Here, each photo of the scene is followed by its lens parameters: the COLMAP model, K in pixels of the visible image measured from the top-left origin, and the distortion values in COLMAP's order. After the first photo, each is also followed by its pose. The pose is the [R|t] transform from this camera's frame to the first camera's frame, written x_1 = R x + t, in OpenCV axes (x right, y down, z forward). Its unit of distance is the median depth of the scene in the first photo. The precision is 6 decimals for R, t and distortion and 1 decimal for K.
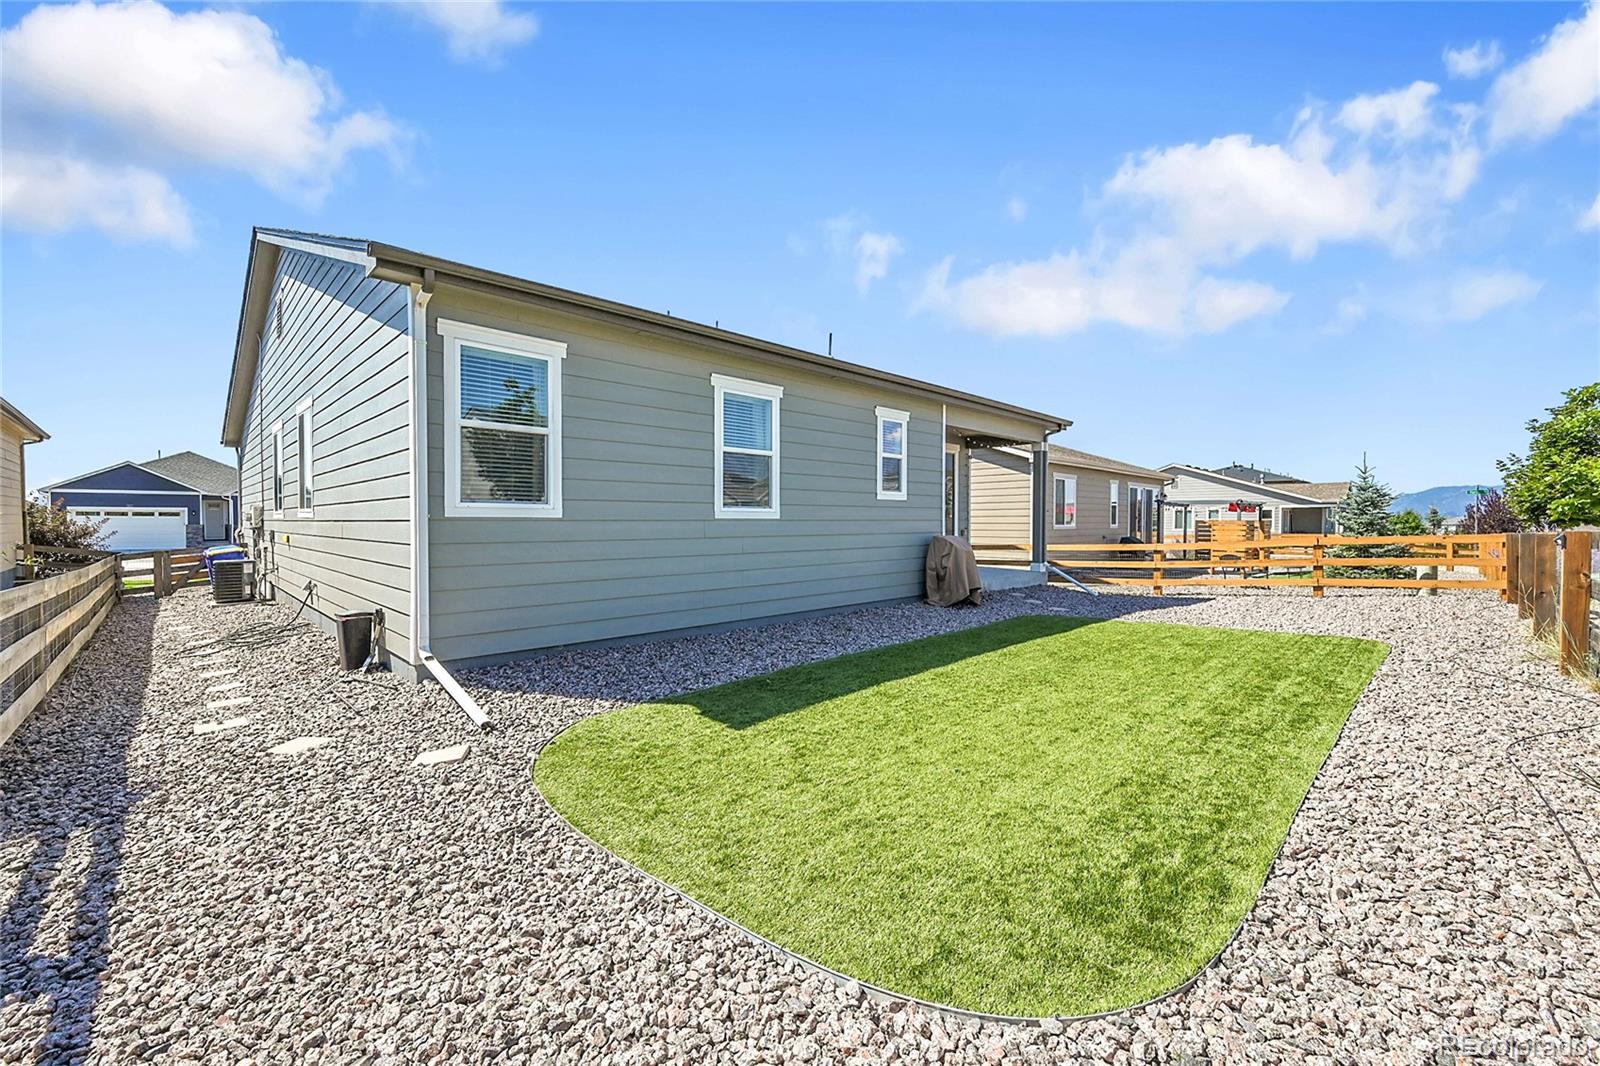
lens RADIAL K [[634.0, 0, 800.0], [0, 634.0, 533.0], [0, 0, 1]] dist [-0.000353, -0.000130]
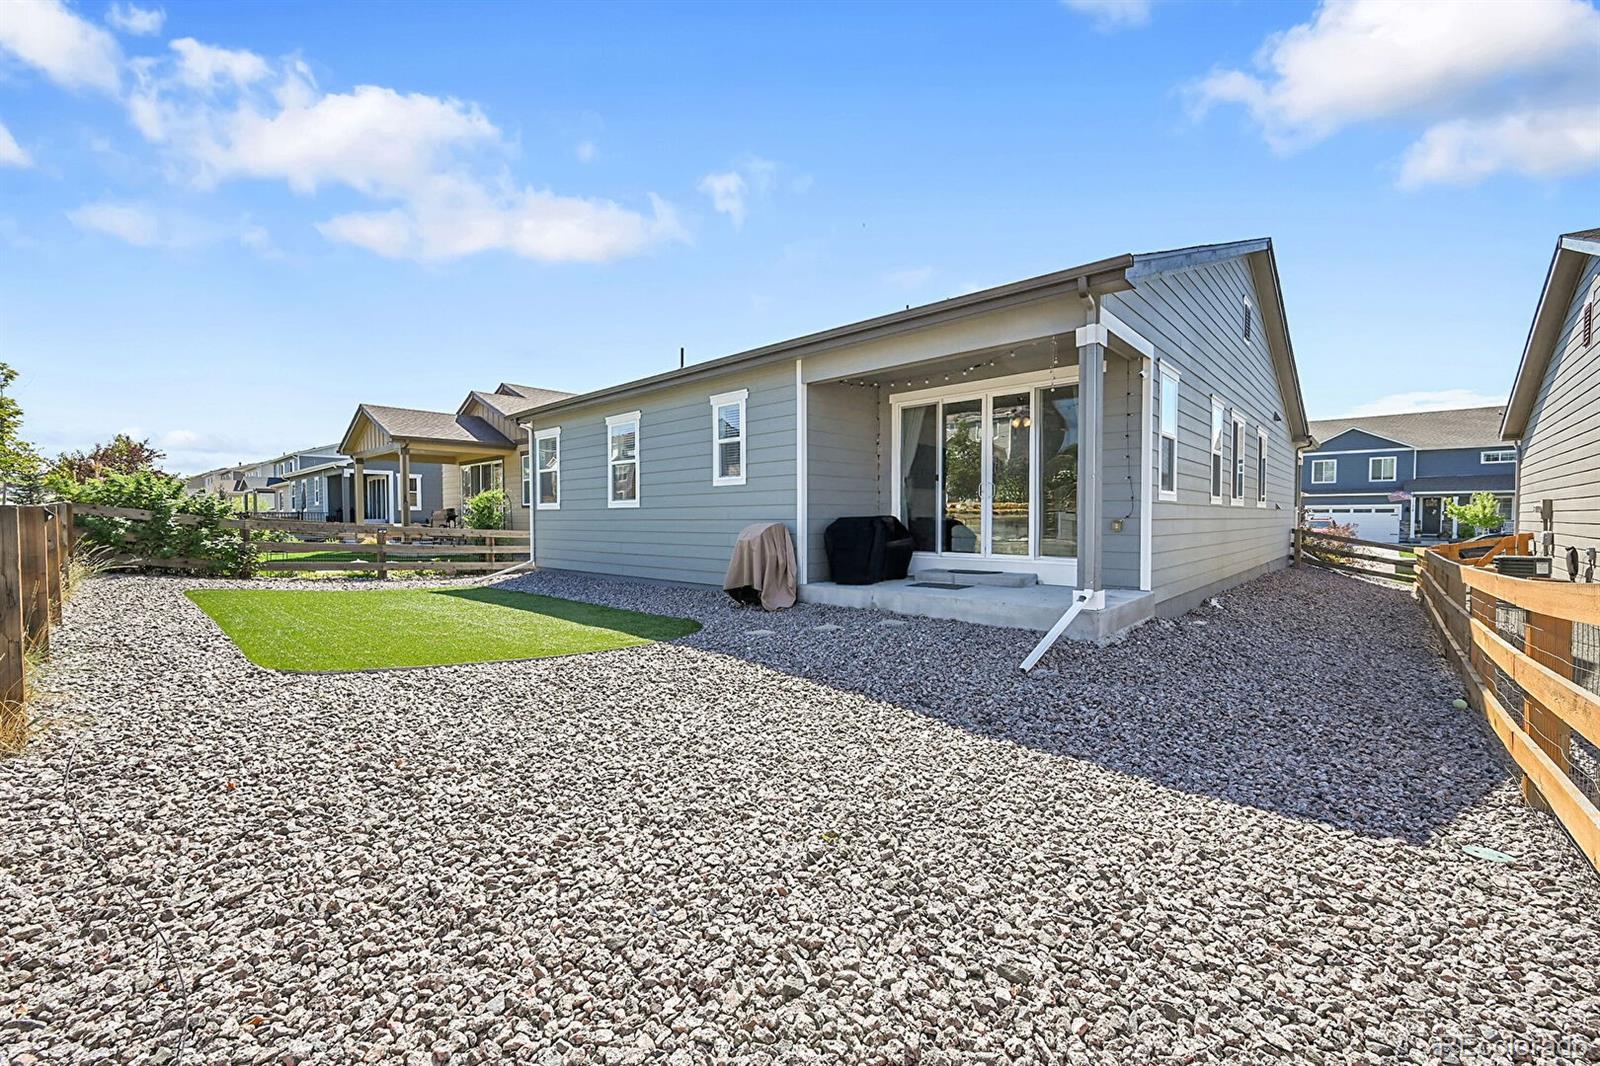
lens RADIAL K [[634.0, 0, 800.0], [0, 634.0, 533.0], [0, 0, 1]] dist [-0.000353, -0.000130]
pose [[0.032050, 0.022797, -0.999226, 1.150939], [-0.017117, 0.999606, 0.022257, -0.002470], [0.999340, 0.016390, 0.032428, 1.099881]]
